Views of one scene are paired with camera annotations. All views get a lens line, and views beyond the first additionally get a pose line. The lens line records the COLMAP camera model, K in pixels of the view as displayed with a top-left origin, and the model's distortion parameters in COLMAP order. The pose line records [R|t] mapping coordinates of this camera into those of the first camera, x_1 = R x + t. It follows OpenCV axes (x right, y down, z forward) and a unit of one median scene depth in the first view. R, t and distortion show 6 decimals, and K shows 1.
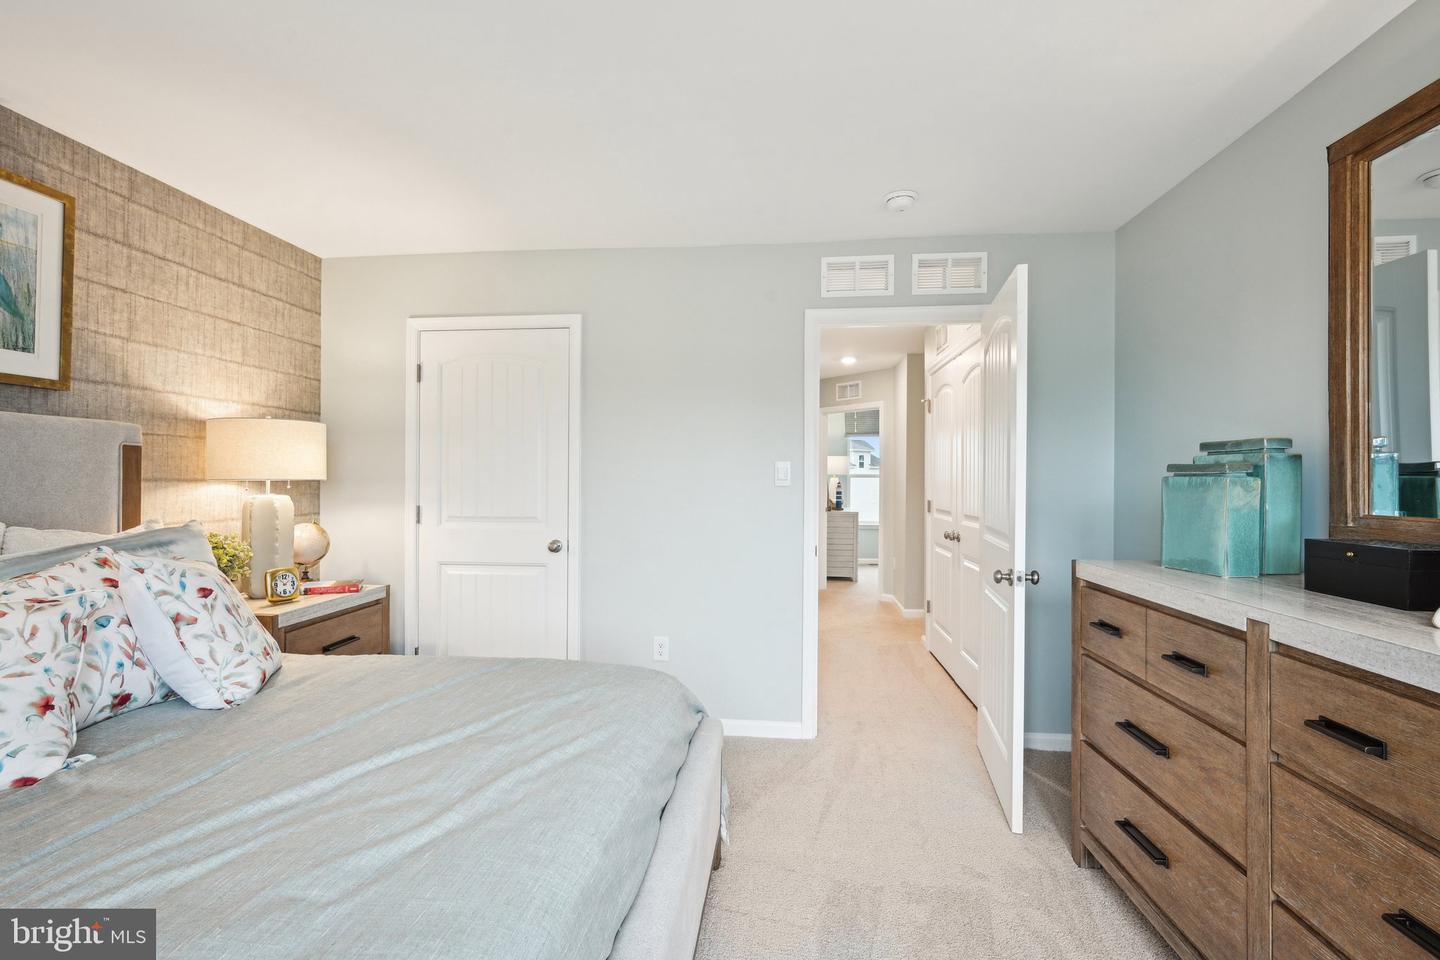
lens RADIAL K [[655.0, 0, 720.0], [0, 655.0, 480.0], [0, 0, 1]] dist [0.000634, 0.000252]
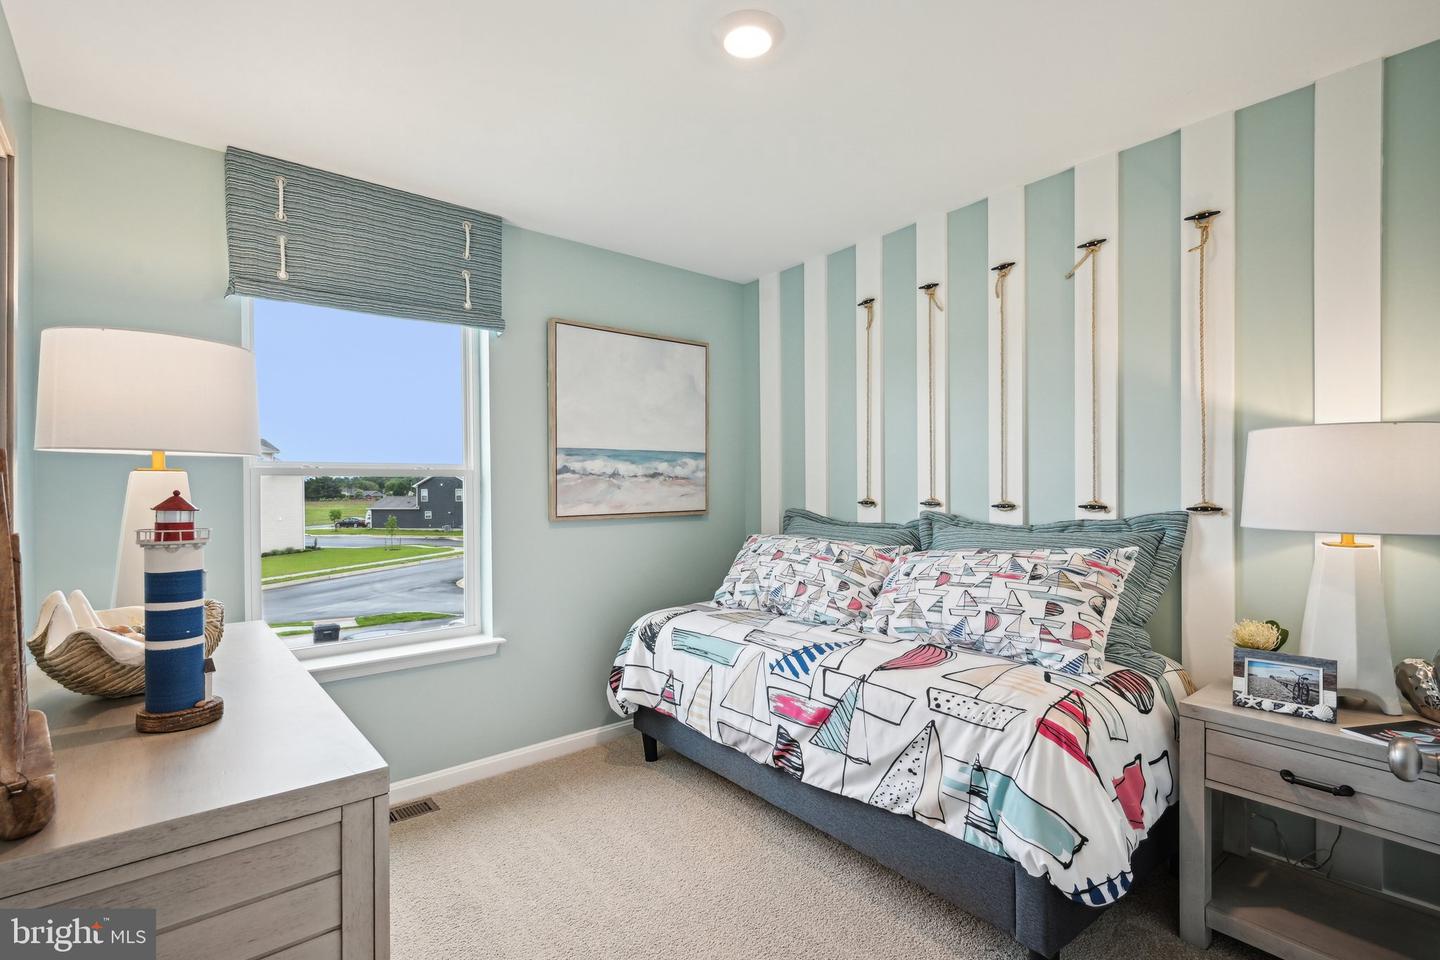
lens RADIAL K [[682.4, 0, 725.6], [0, 682.4, 488.9], [0, 0, 1]] dist [0.004173, 0.000721]
pose [[0.687573, -0.008825, 0.726061, 0.159559], [0.006839, 0.999960, 0.005677, 0.001369], [-0.726083, 0.001062, 0.687606, 0.834319]]
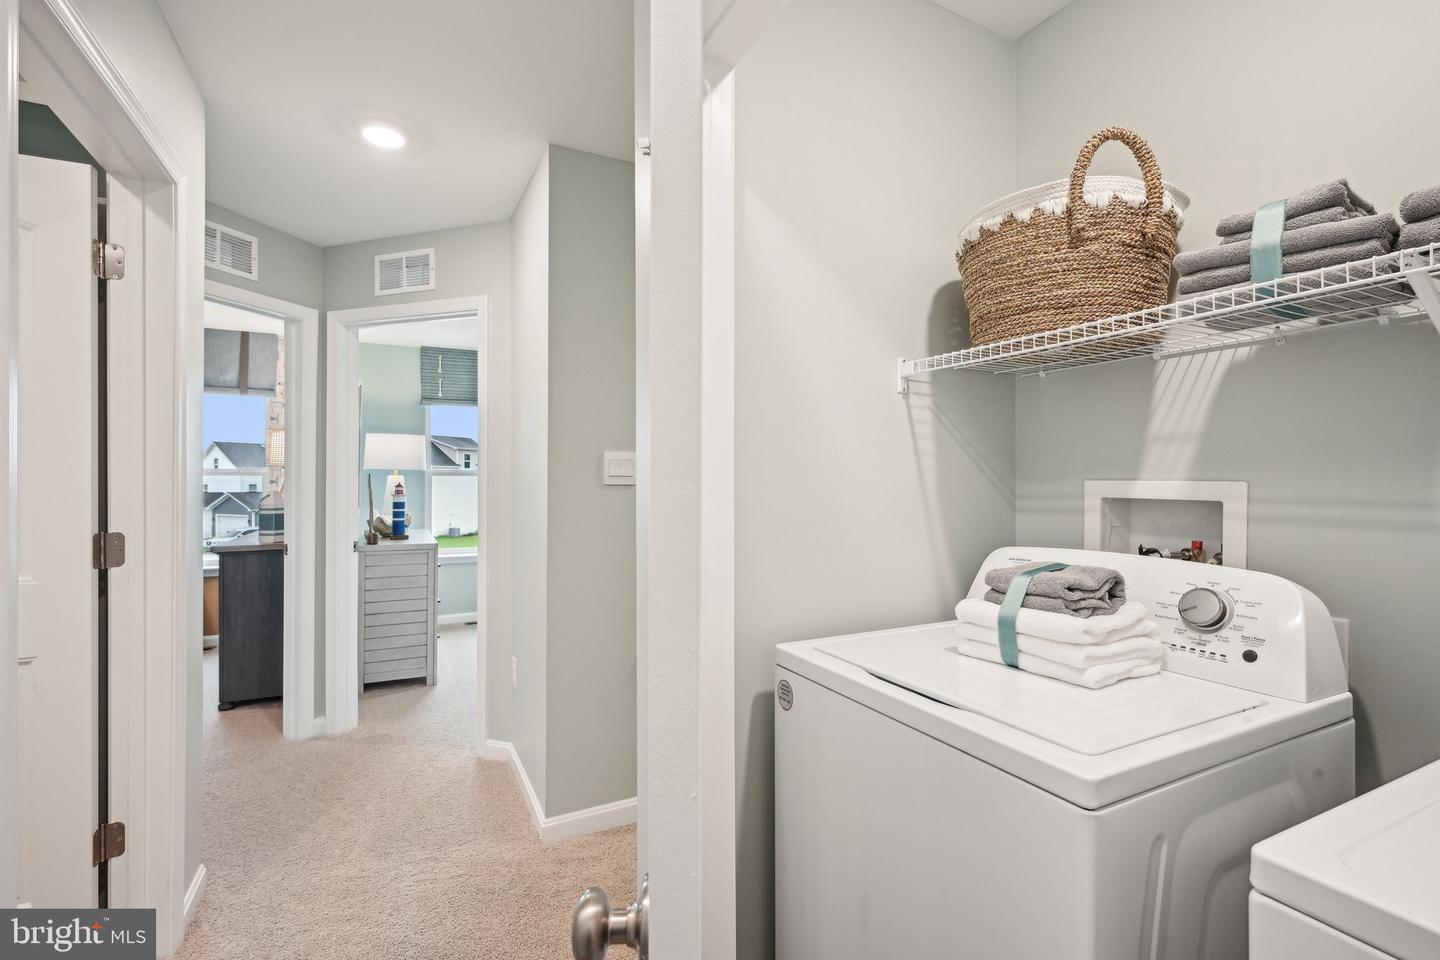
lens RADIAL K [[655.0, 0, 720.0], [0, 655.0, 480.0], [0, 0, 1]] dist [0.000634, 0.000252]
pose [[0.835767, 0.005316, 0.549058, 0.110048], [-0.004429, 0.999986, -0.002939, 0.000392], [-0.549066, 0.000024, 0.835779, 0.430658]]
